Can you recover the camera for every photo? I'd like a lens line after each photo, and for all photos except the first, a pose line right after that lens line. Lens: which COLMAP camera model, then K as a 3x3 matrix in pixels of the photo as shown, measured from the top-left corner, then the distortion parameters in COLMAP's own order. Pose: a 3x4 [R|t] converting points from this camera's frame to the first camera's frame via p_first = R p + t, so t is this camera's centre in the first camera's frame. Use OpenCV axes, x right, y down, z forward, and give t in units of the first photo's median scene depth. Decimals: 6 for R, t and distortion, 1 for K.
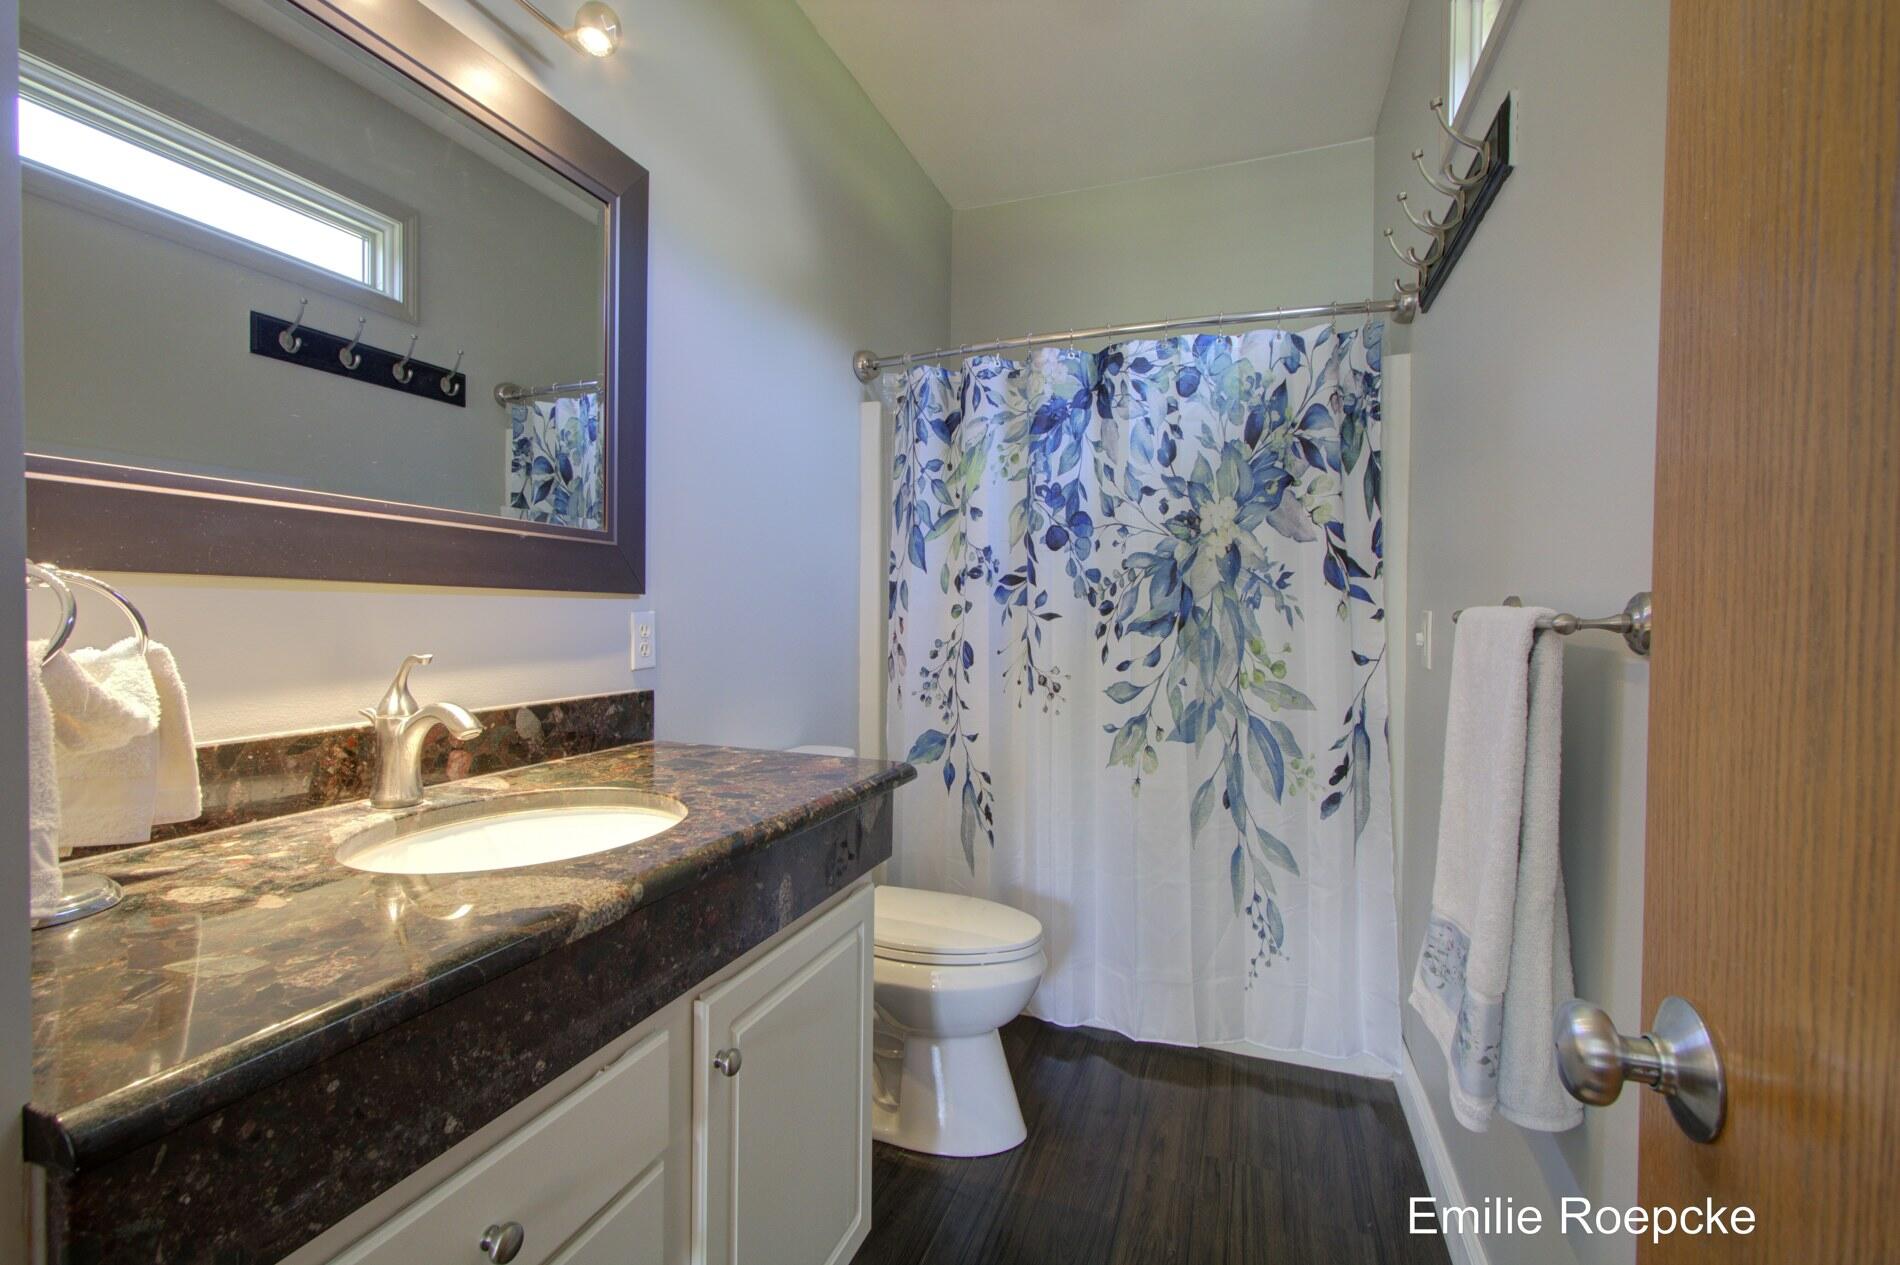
lens RADIAL K [[843.0, 0, 956.9], [0, 843.0, 630.4], [0, 0, 1]] dist [-0.002162, -0.000450]
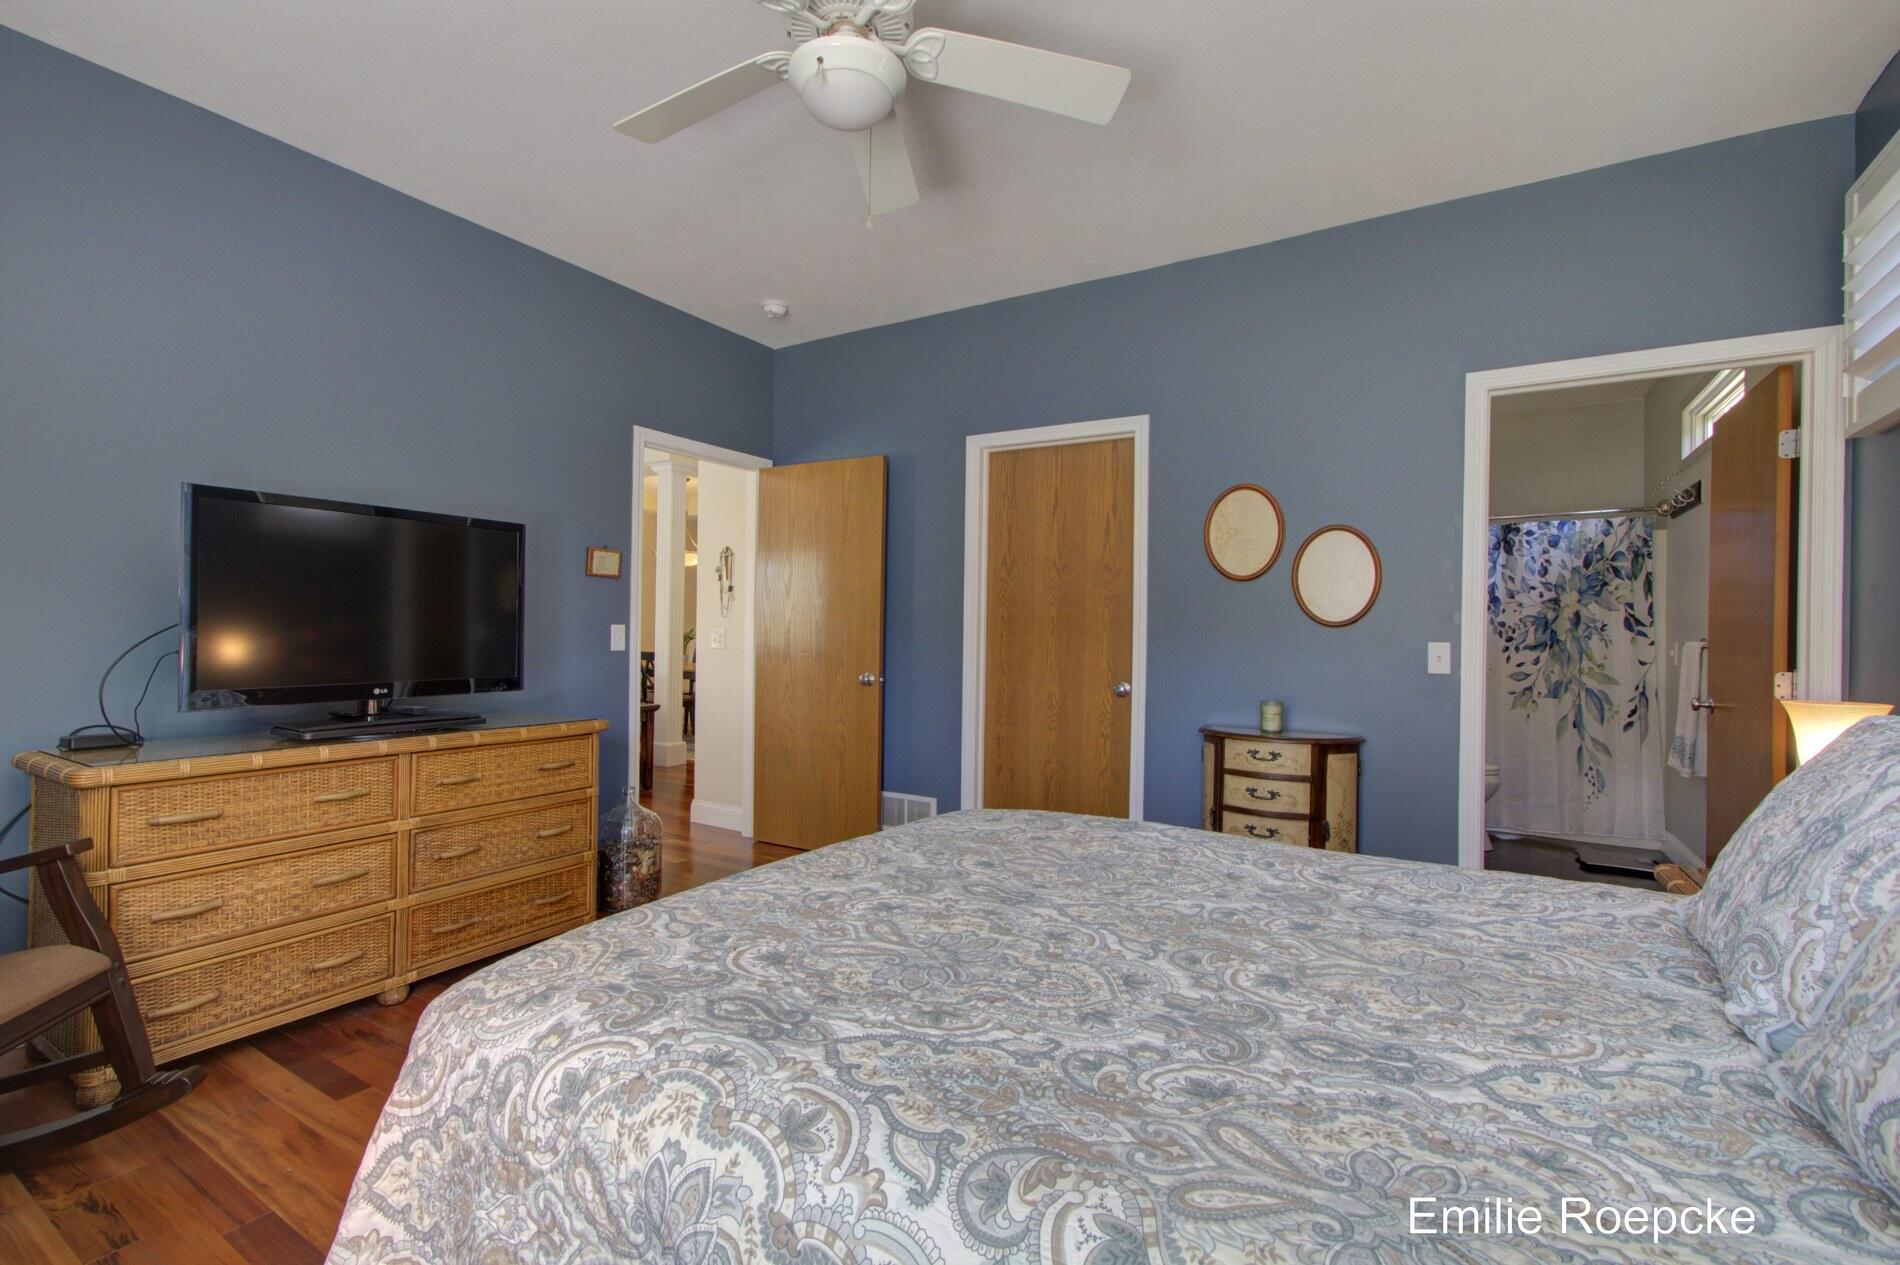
lens RADIAL K [[843.0, 0, 941.2], [0, 843.0, 629.4], [0, 0, 1]] dist [-0.002162, -0.000450]
pose [[0.974083, 0.005169, -0.226131, -0.831646], [-0.011602, 0.999565, -0.027127, 0.027059], [0.225892, 0.029047, 0.973719, -1.602295]]
